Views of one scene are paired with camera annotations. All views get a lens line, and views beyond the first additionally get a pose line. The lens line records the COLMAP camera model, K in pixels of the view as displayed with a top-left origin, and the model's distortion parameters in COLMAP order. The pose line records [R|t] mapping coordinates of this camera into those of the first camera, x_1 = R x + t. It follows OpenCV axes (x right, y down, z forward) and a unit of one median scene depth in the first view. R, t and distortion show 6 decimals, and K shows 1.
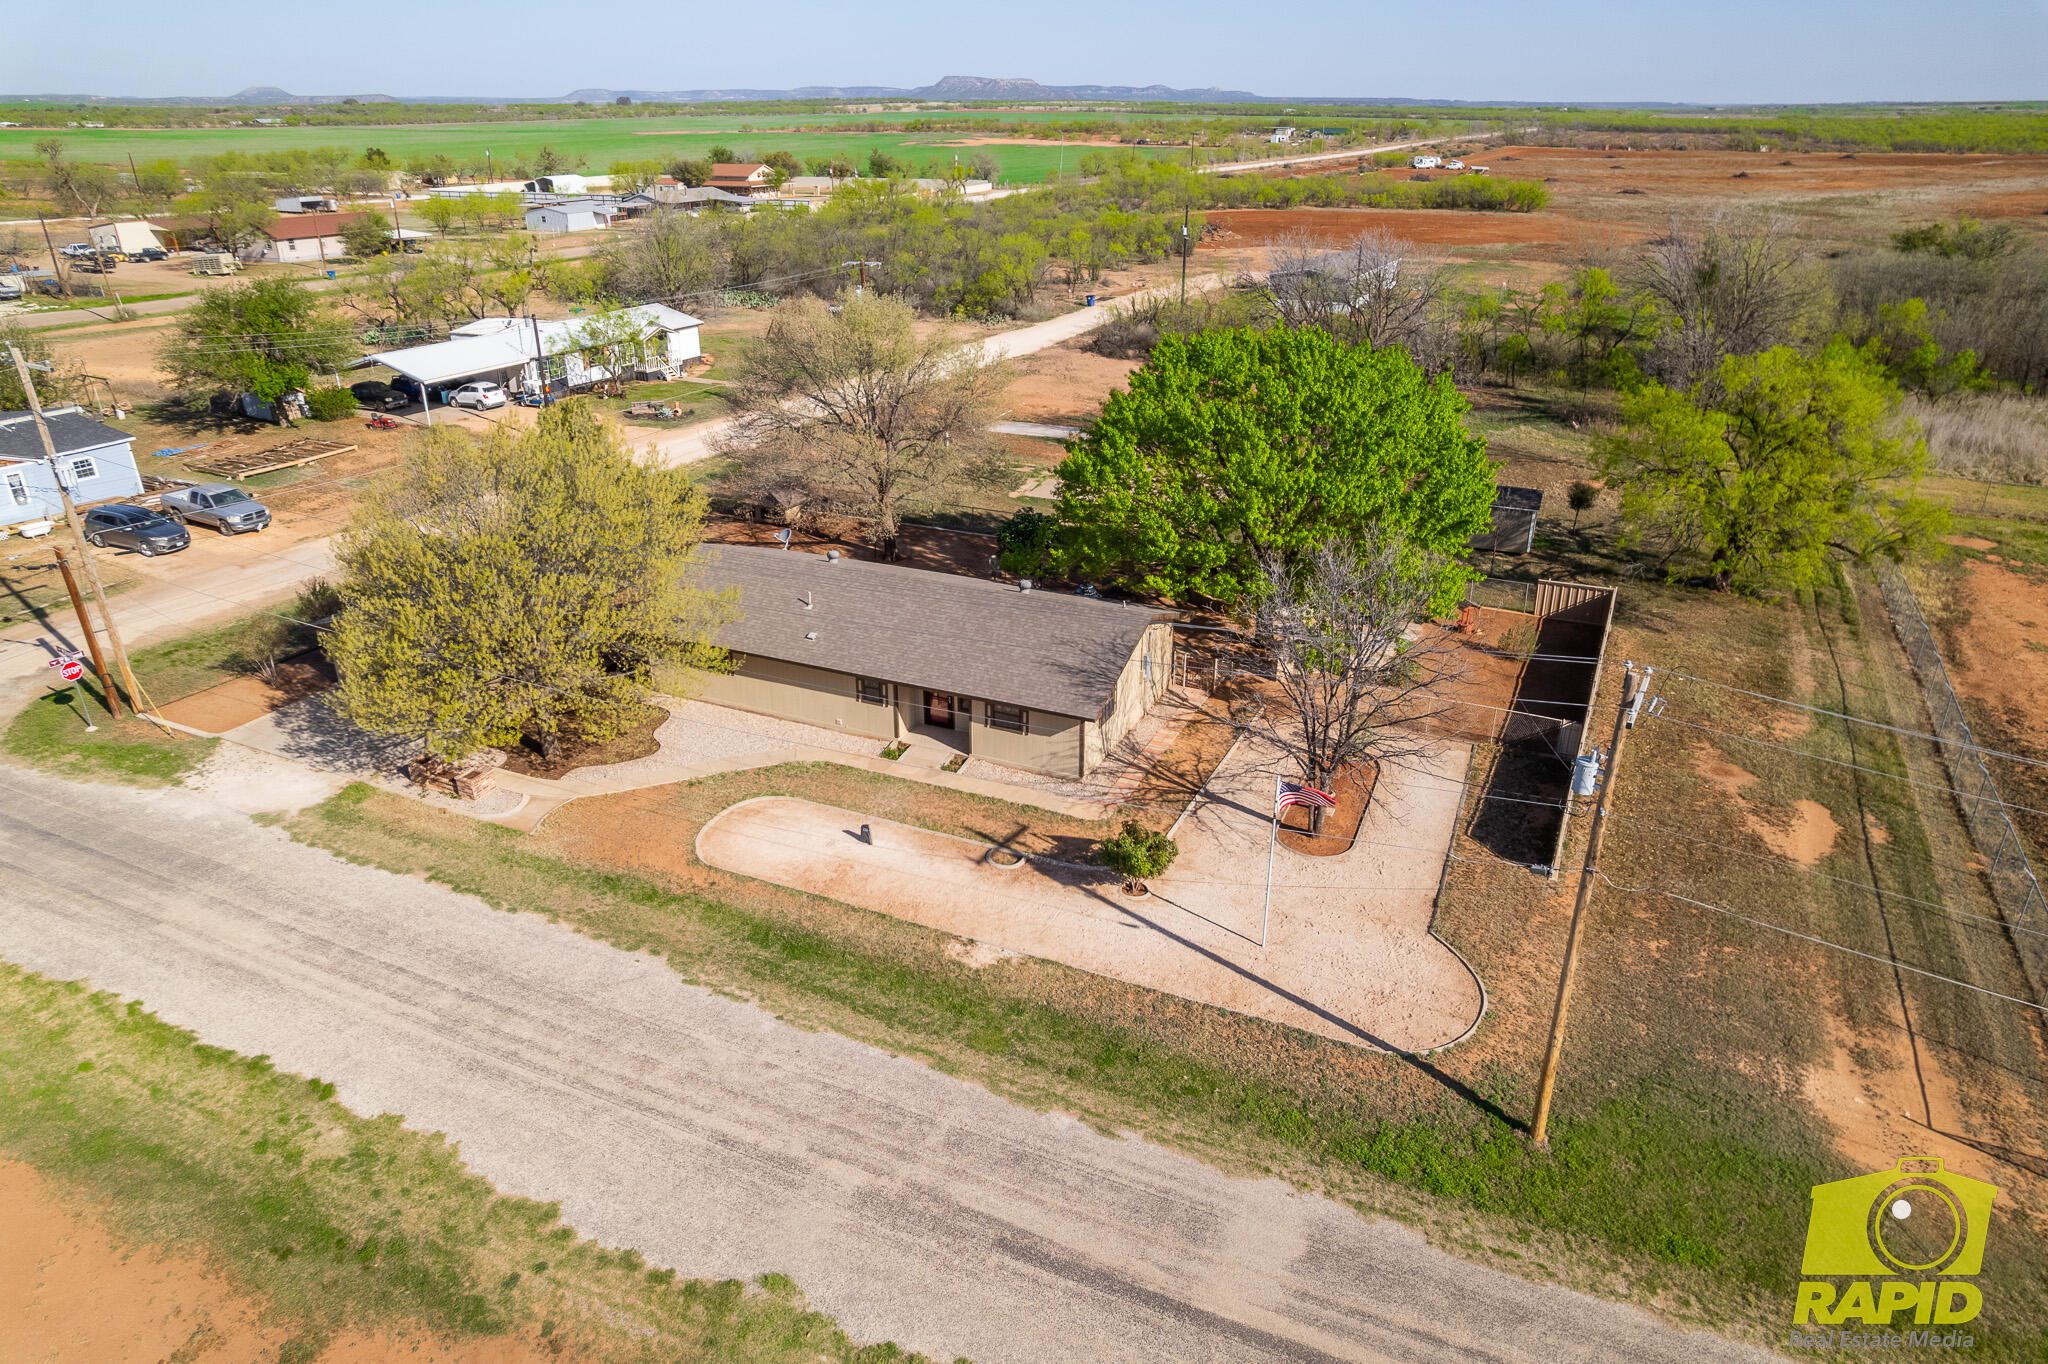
lens RADIAL K [[1310.5, 0, 1030.8], [0, 1310.5, 685.7], [0, 0, 1]] dist [-0.076555, 0.070213]
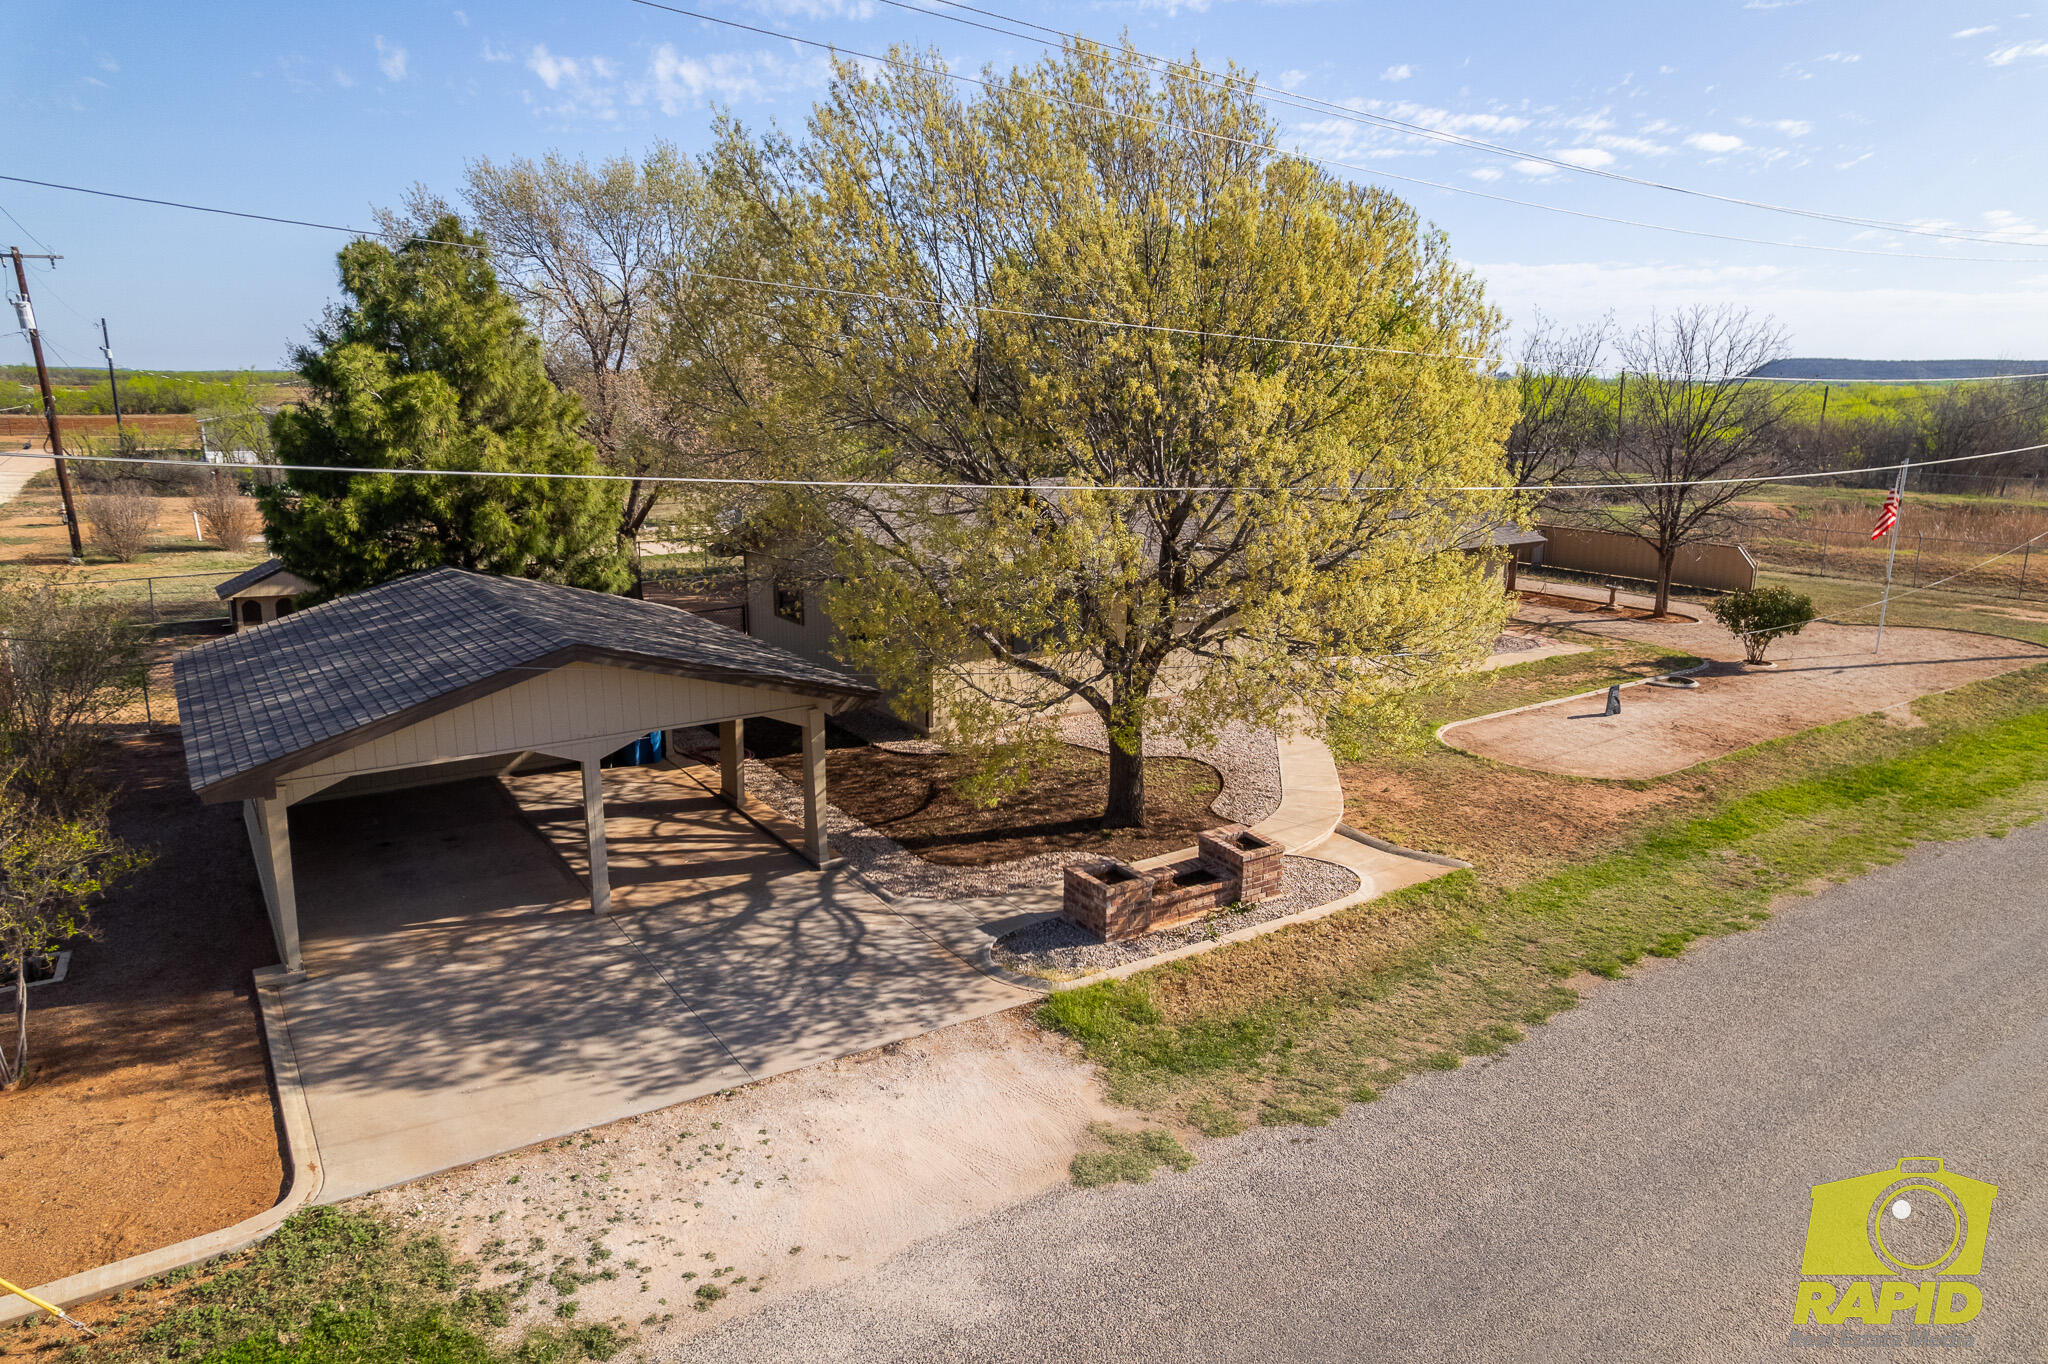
lens RADIAL K [[1310.5, 0, 1033.6], [0, 1310.5, 678.2], [0, 0, 1]] dist [-0.076555, 0.070213]
pose [[0.510741, -0.190471, 0.838370, -0.917951], [0.343840, 0.939020, 0.003867, -0.008745], [-0.787983, 0.286290, 0.545088, 0.909778]]
